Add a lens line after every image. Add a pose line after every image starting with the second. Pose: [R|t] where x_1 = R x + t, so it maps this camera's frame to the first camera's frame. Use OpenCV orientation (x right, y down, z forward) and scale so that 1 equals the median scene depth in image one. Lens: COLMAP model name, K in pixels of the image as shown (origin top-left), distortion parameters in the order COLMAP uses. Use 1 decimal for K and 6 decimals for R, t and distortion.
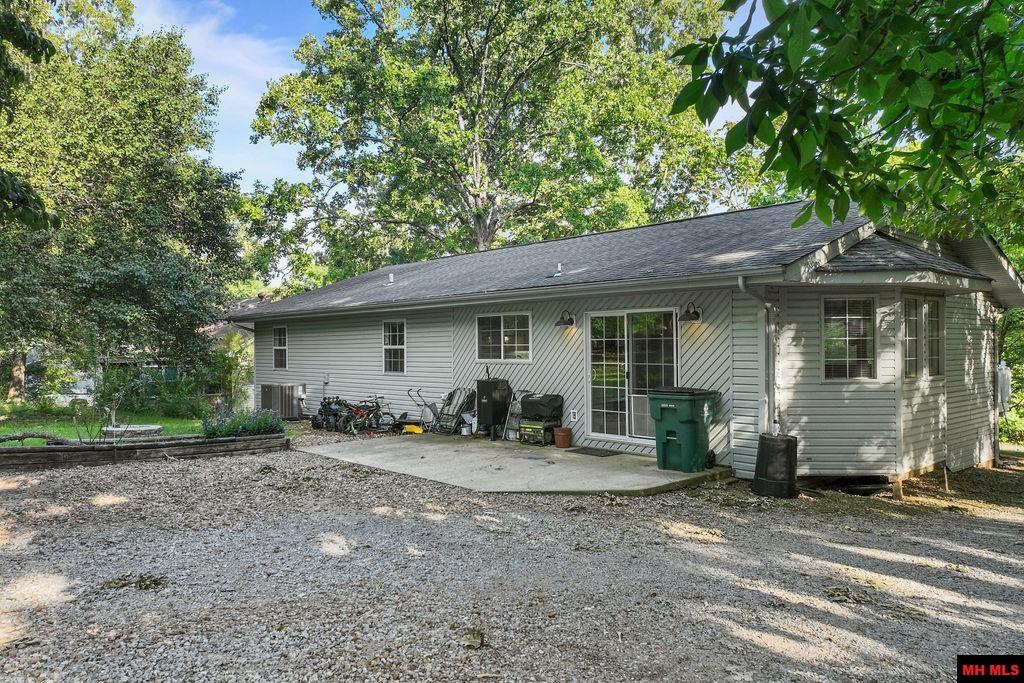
lens RADIAL K [[729.1, 0, 511.9], [0, 729.1, 339.8], [0, 0, 1]] dist [-0.002759, 0.012200]
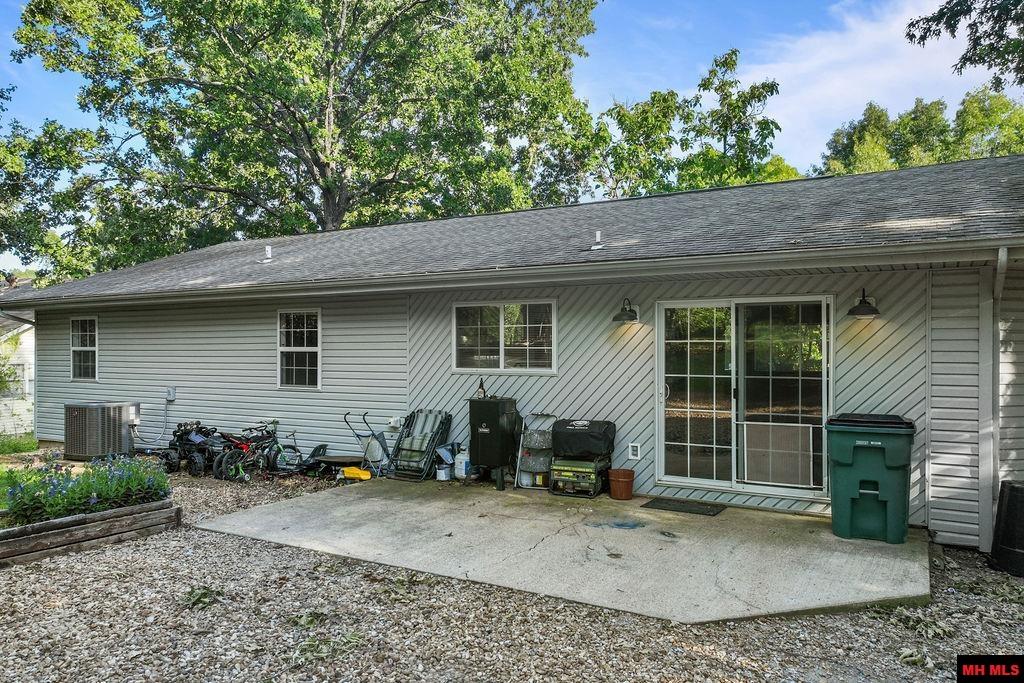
lens RADIAL K [[729.1, 0, 512.4], [0, 729.1, 349.1], [0, 0, 1]] dist [-0.002759, 0.012200]
pose [[0.954114, 0.007094, 0.299360, -0.195806], [-0.010006, 0.999916, 0.008196, 0.002403], [-0.299277, -0.010815, 0.954105, 0.318290]]
